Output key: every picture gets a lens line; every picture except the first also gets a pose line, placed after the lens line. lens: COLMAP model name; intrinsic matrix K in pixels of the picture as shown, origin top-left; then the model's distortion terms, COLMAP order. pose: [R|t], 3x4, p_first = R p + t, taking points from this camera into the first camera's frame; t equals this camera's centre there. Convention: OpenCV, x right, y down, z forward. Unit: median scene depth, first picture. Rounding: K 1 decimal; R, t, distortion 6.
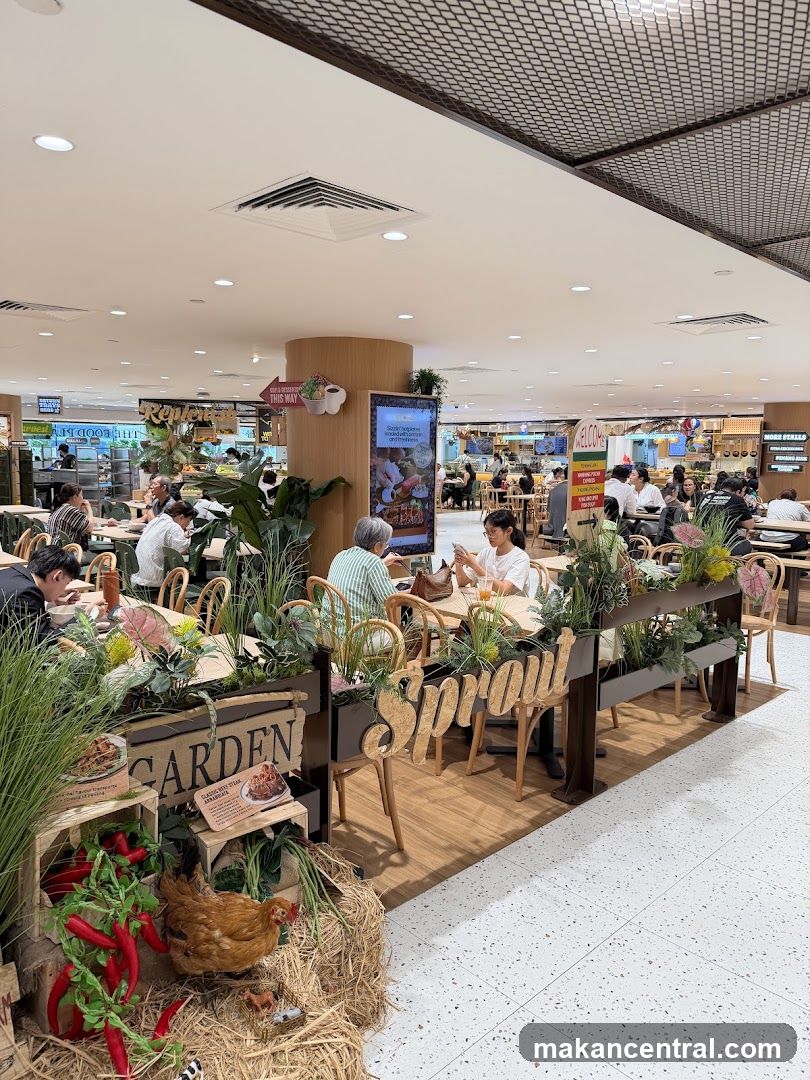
lens RADIAL K [[742.6, 0, 416.0], [0, 742.6, 545.4], [0, 0, 1]] dist [0.011578, -0.022459]
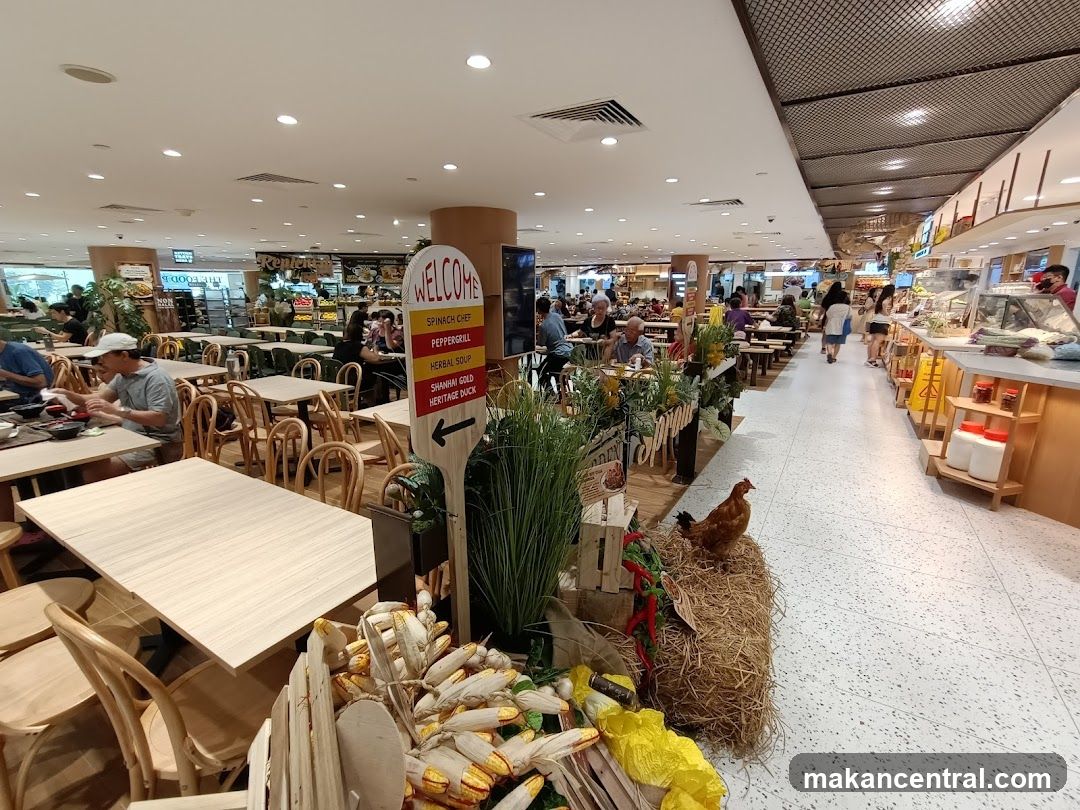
lens RADIAL K [[477.3, 0, 536.8], [0, 477.3, 403.1], [0, 0, 1]] dist [-0.003510, 0.000802]
pose [[0.973203, -0.067369, 0.219859, -0.175722], [0.042798, 0.992481, 0.114670, 0.003973], [-0.225931, -0.102187, 0.968769, 0.001172]]
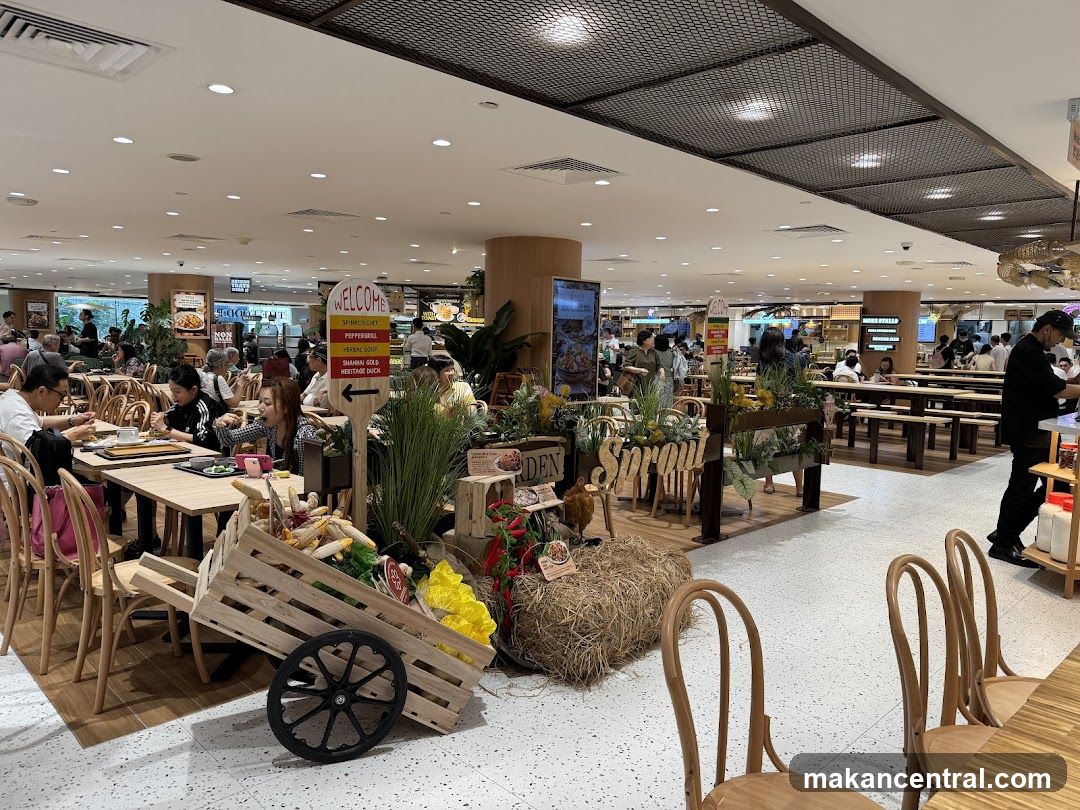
lens RADIAL K [[720.6, 0, 545.2], [0, 720.6, 403.1], [0, 0, 1]] dist [0.014798, -0.001094]
pose [[0.999914, 0.011645, 0.005990, -0.063692], [-0.011440, 0.999385, -0.033157, 0.050792], [-0.006372, 0.033086, 0.999432, -0.234531]]
